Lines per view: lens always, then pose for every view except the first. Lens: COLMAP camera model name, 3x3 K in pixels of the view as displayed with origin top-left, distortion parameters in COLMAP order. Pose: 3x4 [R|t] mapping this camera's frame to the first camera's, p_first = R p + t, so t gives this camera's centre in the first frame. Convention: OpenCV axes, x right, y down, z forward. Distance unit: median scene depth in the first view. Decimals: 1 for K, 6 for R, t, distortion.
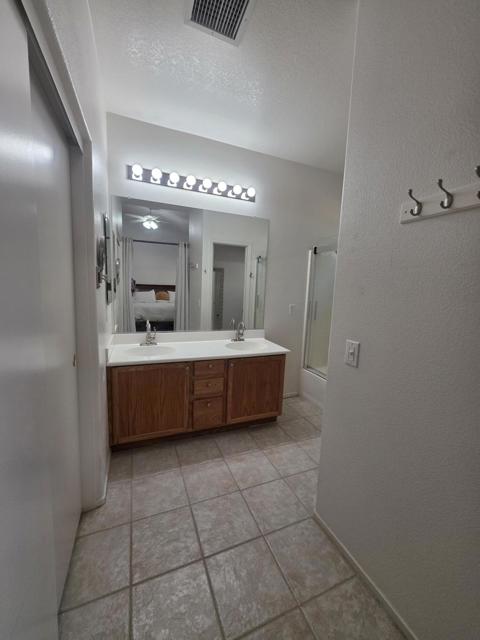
lens RADIAL K [[256.2, 0, 243.8], [0, 256.2, 319.3], [0, 0, 1]] dist [0.000176, 0.000011]
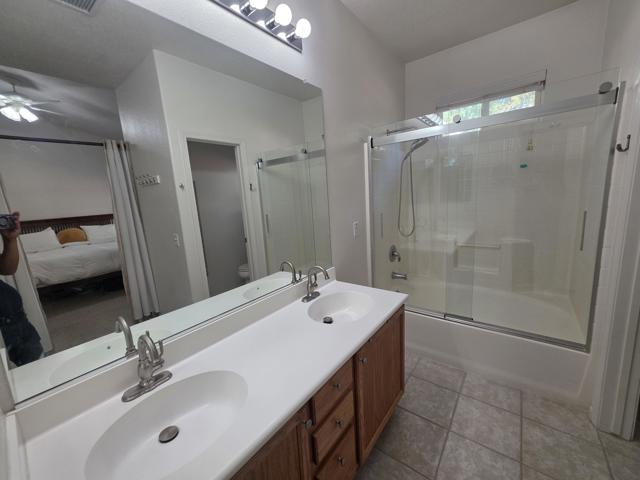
lens RADIAL K [[256.2, 0, 317.0], [0, 256.2, 240.4], [0, 0, 1]] dist [0.000176, 0.000011]
pose [[0.866404, -0.181243, 0.465290, -0.167232], [0.162655, 0.983419, 0.080191, -0.057662], [-0.472109, 0.006204, 0.881518, 0.306515]]
